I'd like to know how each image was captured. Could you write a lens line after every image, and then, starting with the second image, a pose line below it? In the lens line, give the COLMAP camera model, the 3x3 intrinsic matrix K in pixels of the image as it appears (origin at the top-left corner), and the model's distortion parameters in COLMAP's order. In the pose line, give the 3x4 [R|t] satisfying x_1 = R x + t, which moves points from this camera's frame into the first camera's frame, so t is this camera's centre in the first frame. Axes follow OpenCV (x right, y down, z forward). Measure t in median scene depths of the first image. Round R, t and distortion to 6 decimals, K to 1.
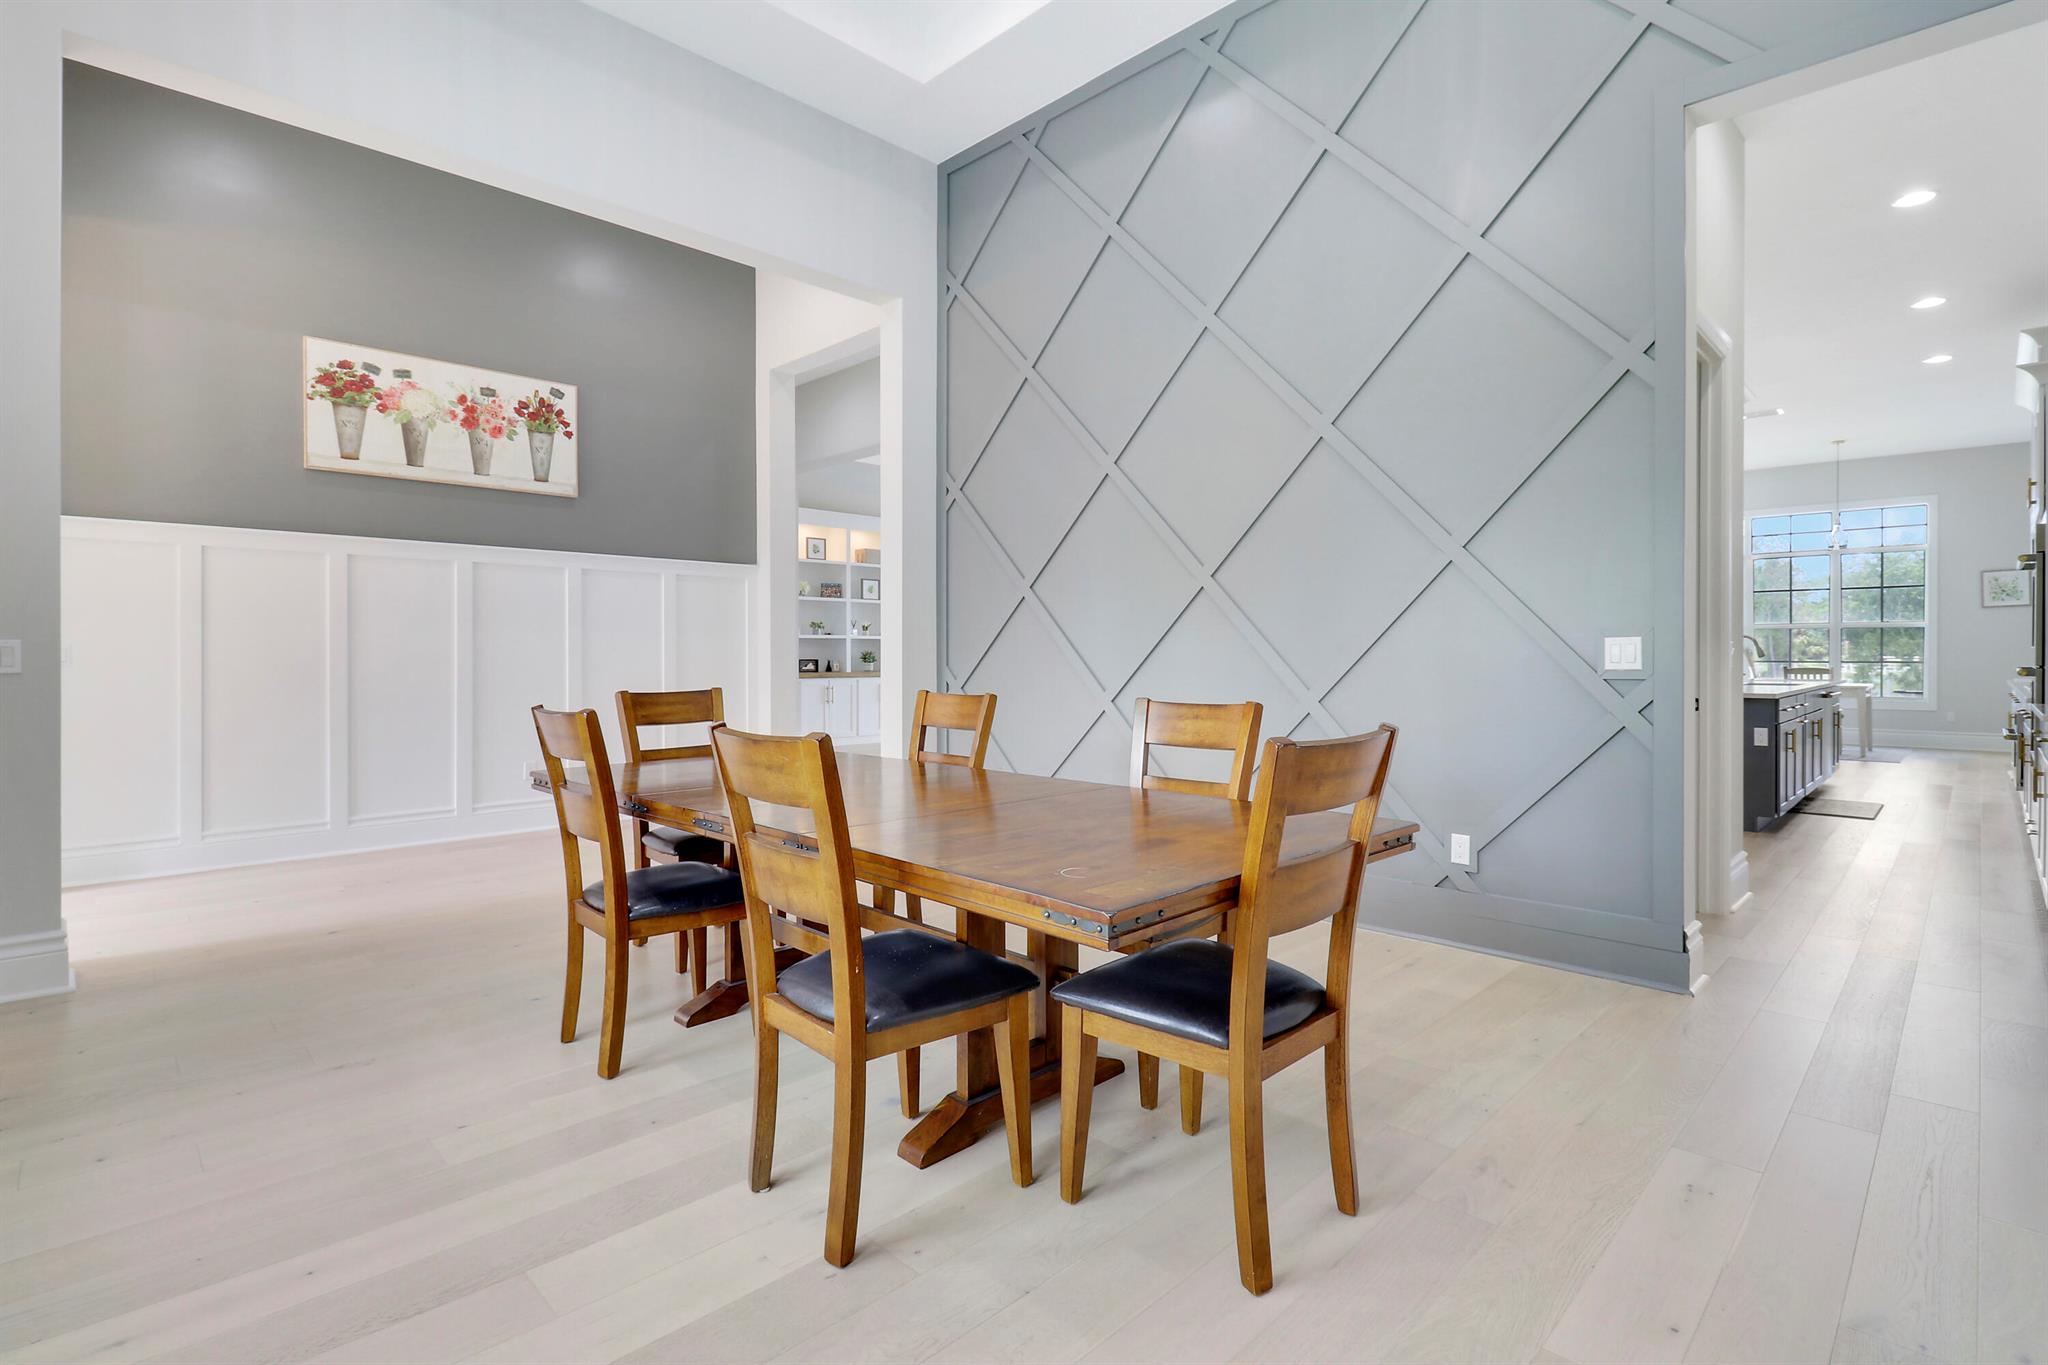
lens RADIAL K [[965.8, 0, 1035.0], [0, 965.8, 670.4], [0, 0, 1]] dist [-0.016662, -0.001250]
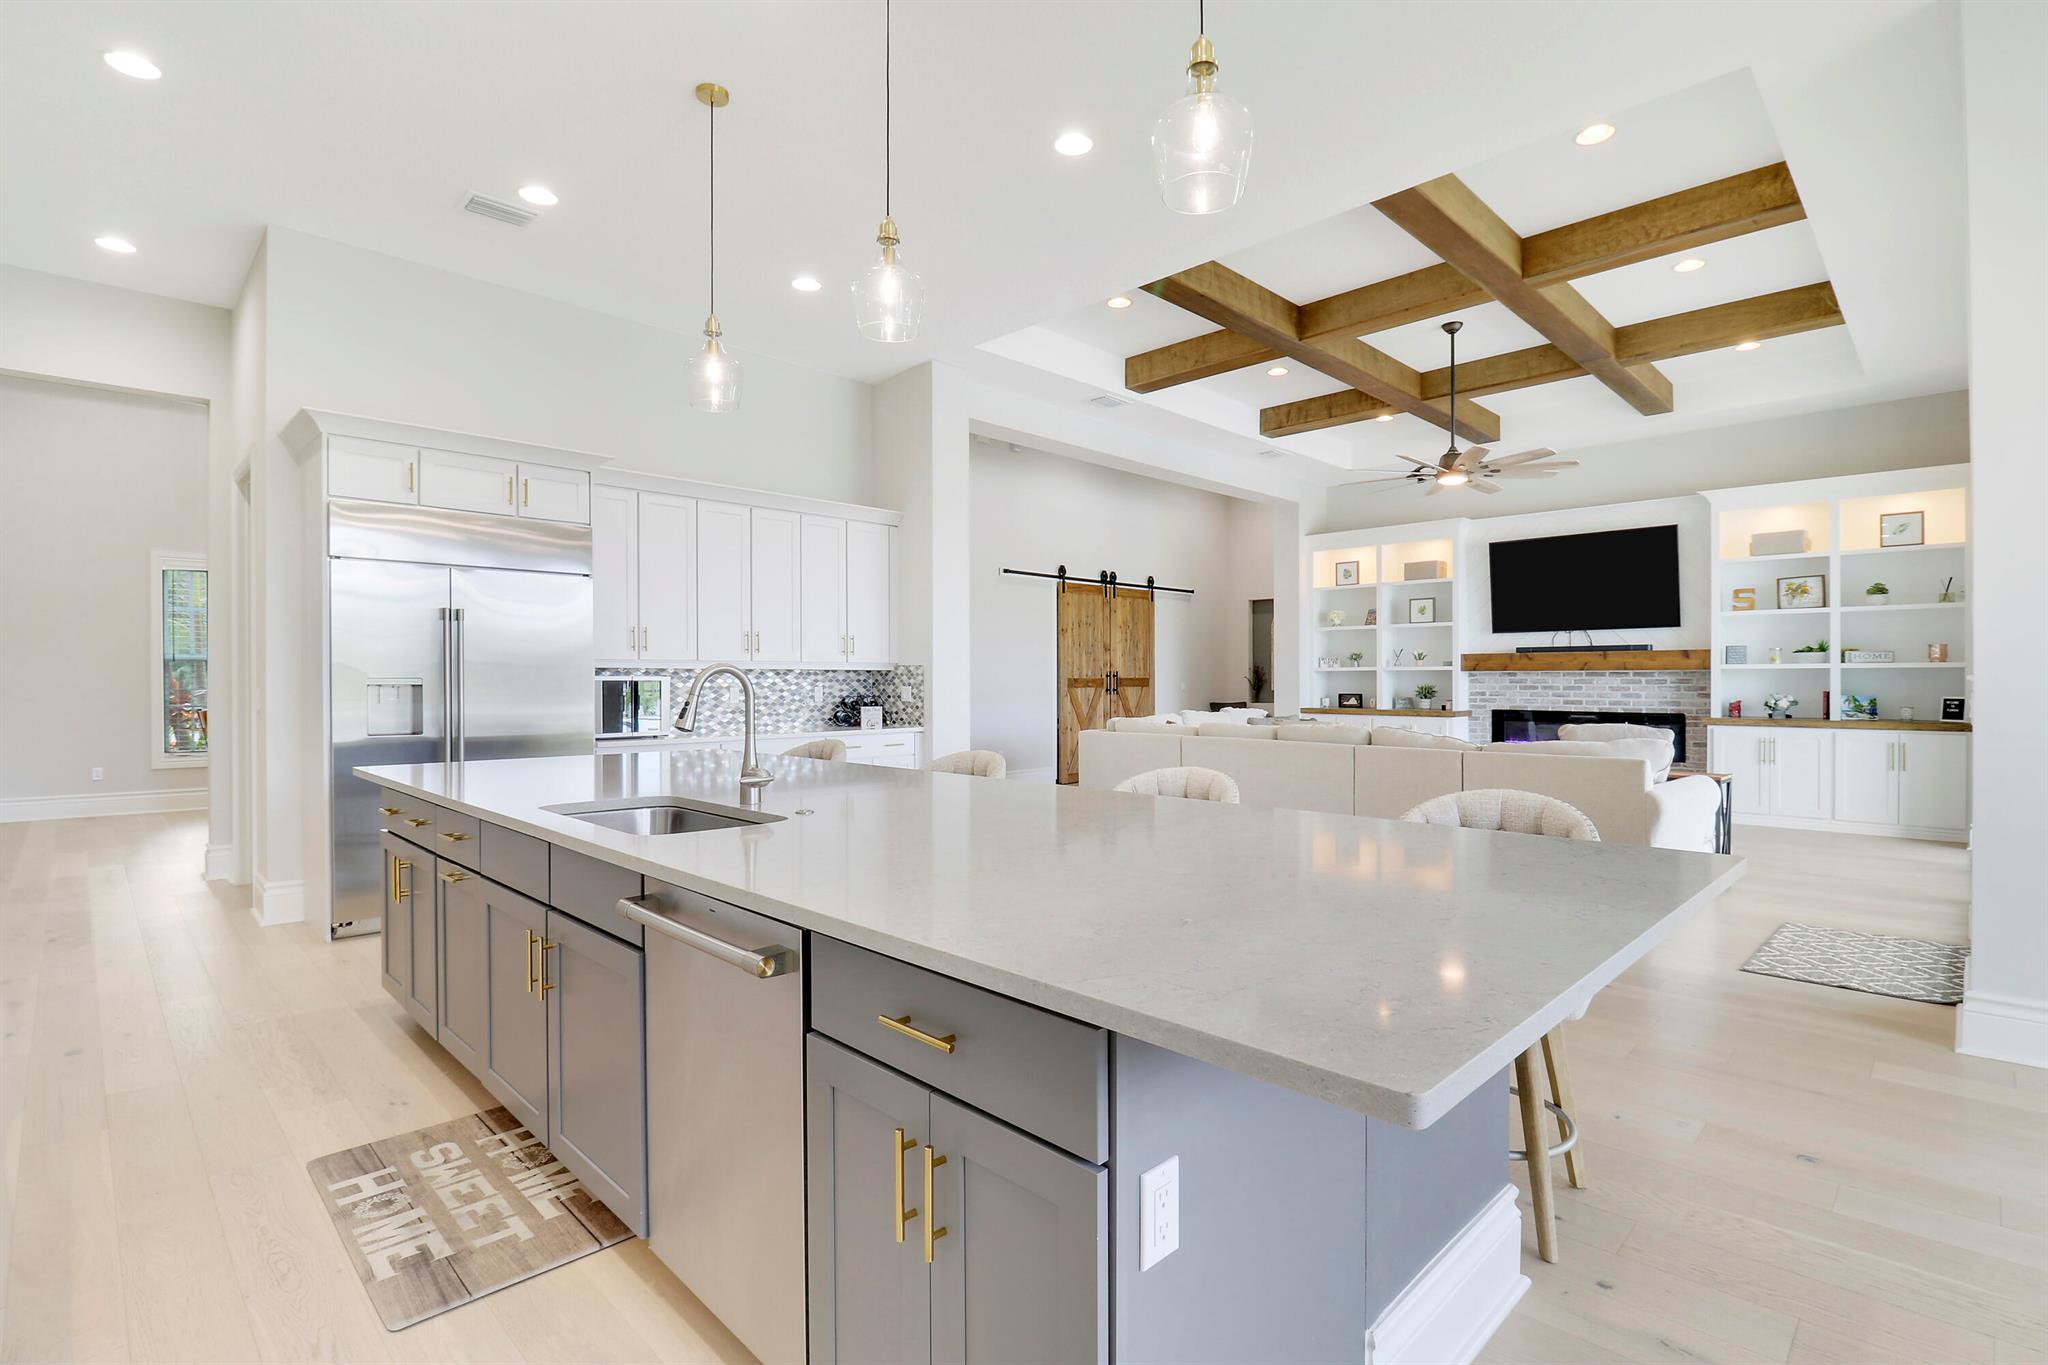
lens RADIAL K [[949.9, 0, 1019.3], [0, 949.9, 694.6], [0, 0, 1]] dist [0.001074, -0.010313]
pose [[-0.012202, 0.017521, -0.999772, 0.669149], [-0.011935, 0.999773, 0.017666, -0.022765], [0.999854, 0.012148, -0.011990, 0.687170]]
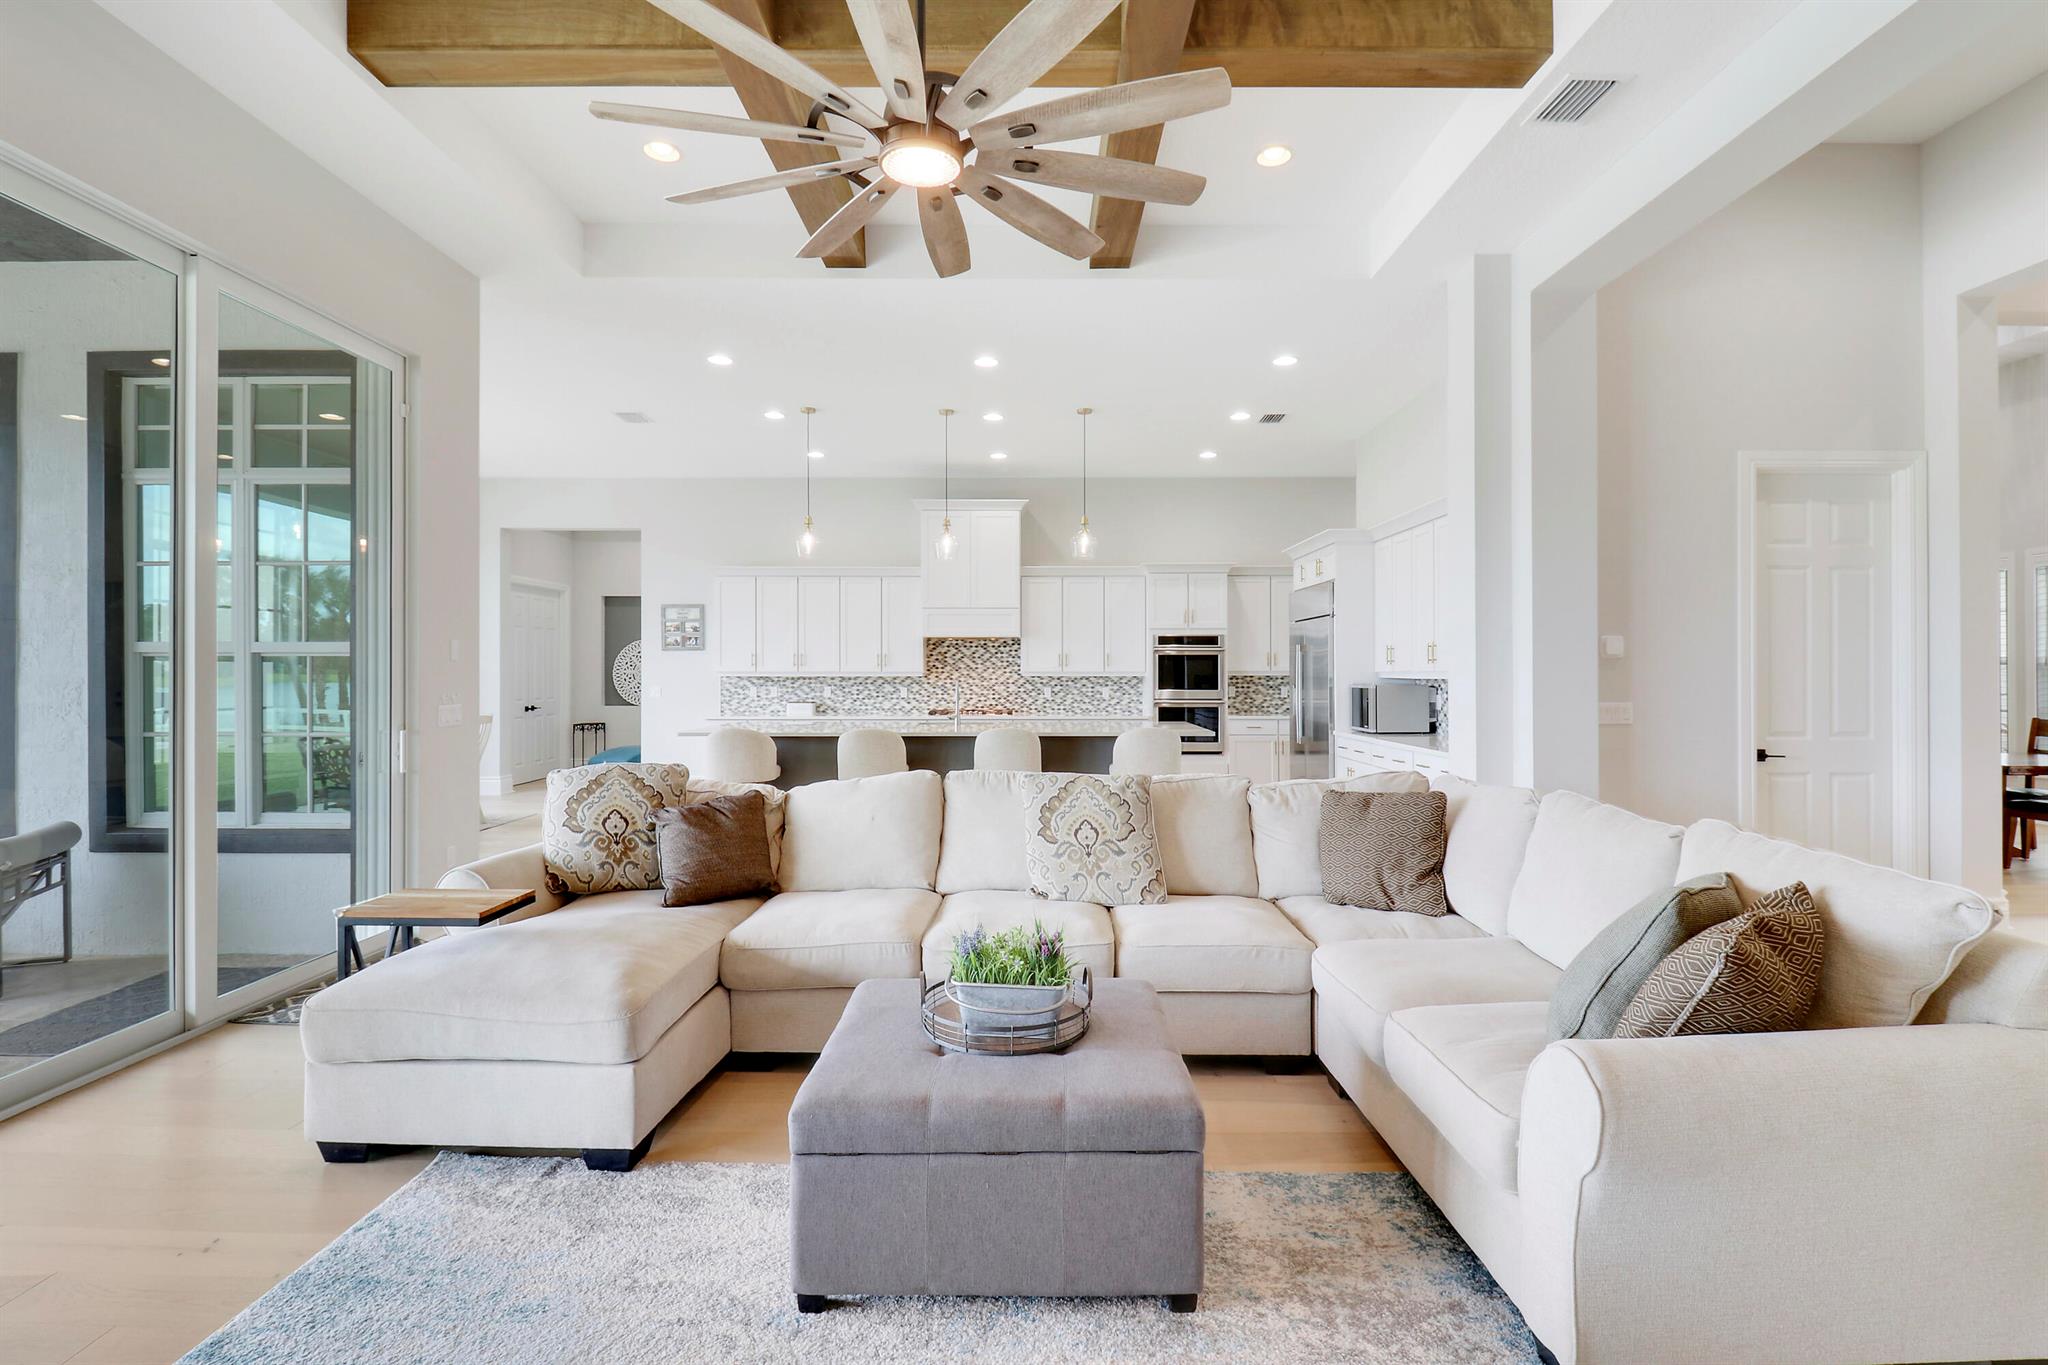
lens RADIAL K [[953.7, 0, 1038.2], [0, 953.7, 671.4], [0, 0, 1]] dist [0.001536, -0.014240]
pose [[-0.711535, 0.003863, 0.702640, -0.070069], [0.011130, 0.999921, 0.005774, -0.035741], [-0.702562, 0.011928, -0.711522, 1.070870]]
